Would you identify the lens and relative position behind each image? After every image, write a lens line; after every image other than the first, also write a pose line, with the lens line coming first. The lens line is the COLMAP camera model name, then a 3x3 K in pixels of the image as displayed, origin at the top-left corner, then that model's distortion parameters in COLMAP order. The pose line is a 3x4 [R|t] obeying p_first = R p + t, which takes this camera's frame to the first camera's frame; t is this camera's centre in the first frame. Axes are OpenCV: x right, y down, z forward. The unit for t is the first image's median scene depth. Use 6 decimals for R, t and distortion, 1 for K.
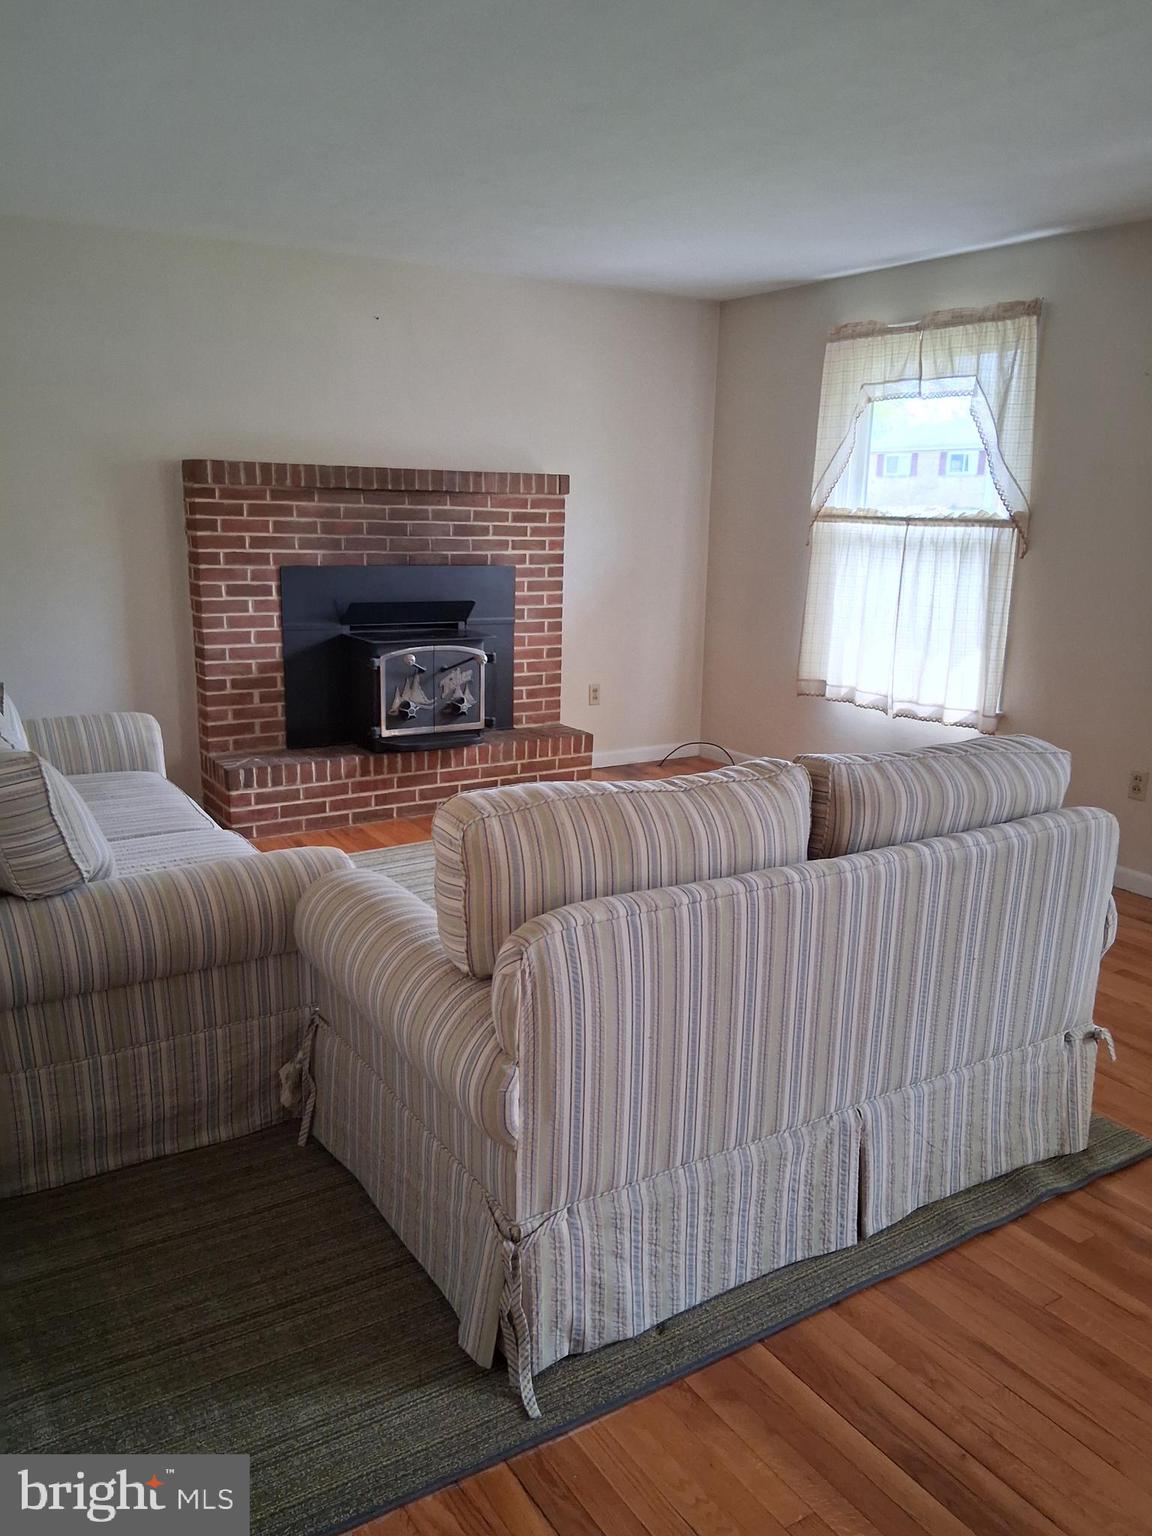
lens RADIAL K [[1160.2, 0, 573.7], [0, 1160.2, 764.8], [0, 0, 1]] dist [0.121494, -0.218714]
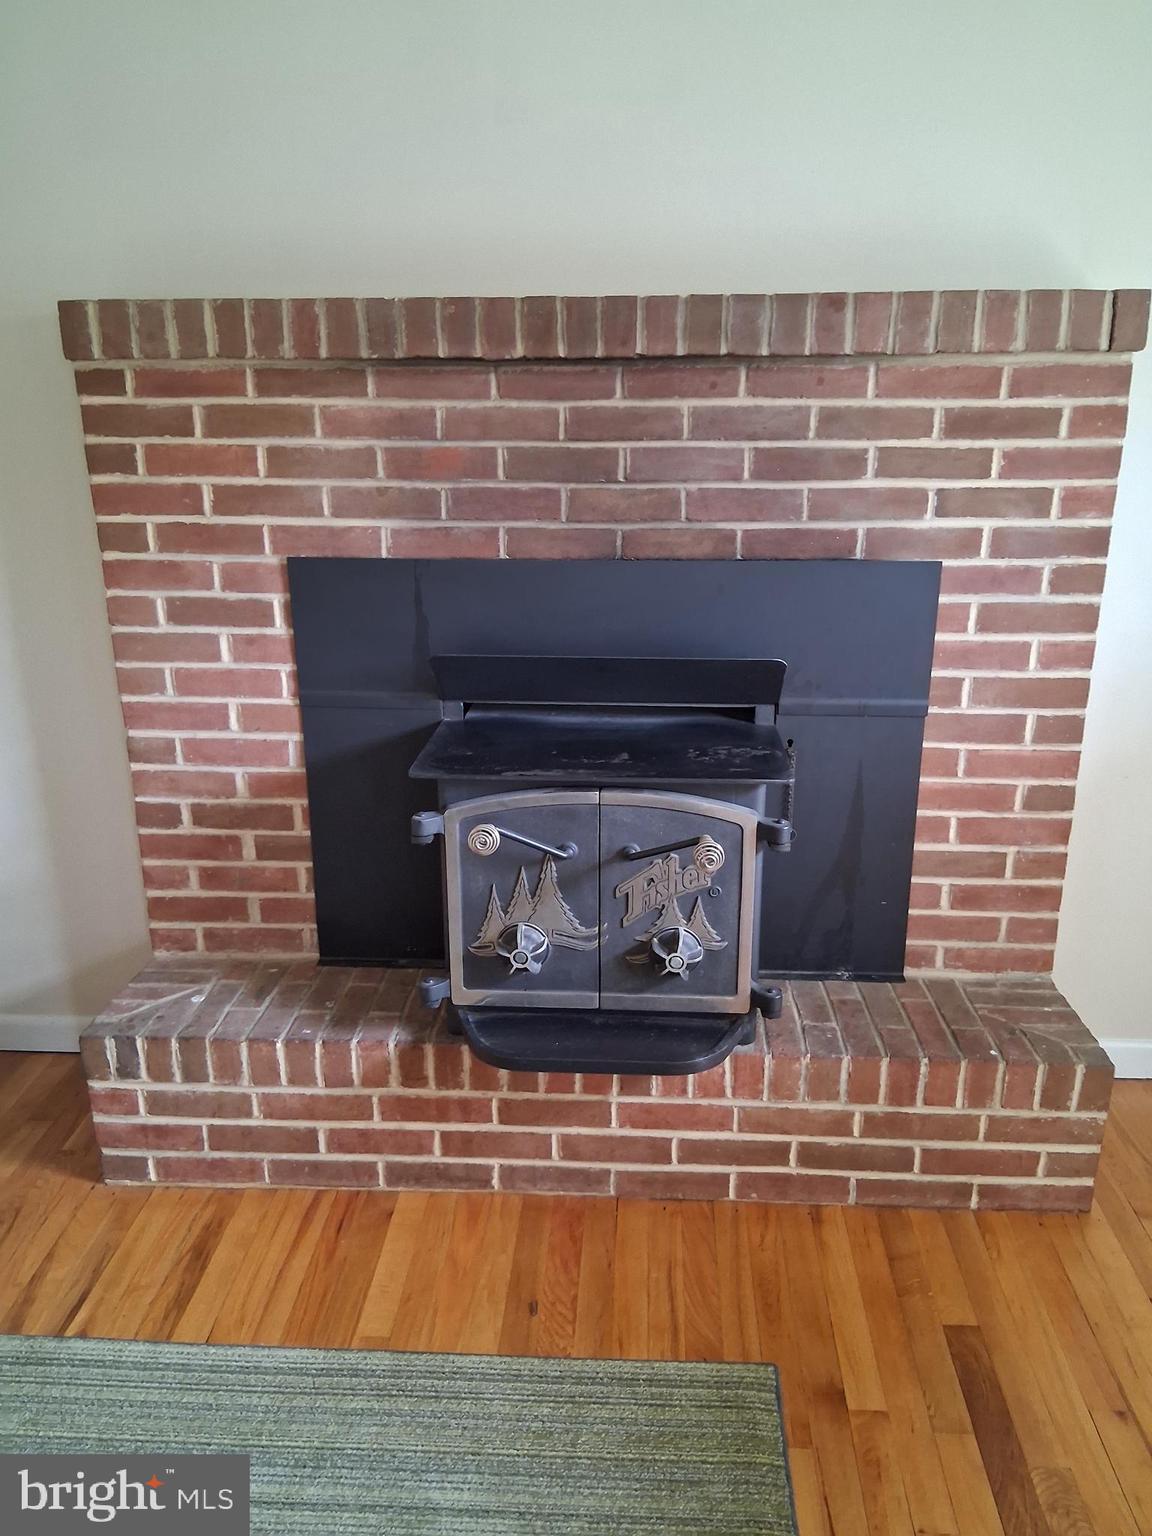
lens RADIAL K [[1160.2, 0, 573.7], [0, 1160.2, 764.8], [0, 0, 1]] dist [0.121494, -0.218714]
pose [[0.813514, 0.148929, -0.562152, 0.076629], [-0.106026, 0.988434, 0.108428, -0.149019], [0.571798, -0.028605, 0.819895, 0.696921]]
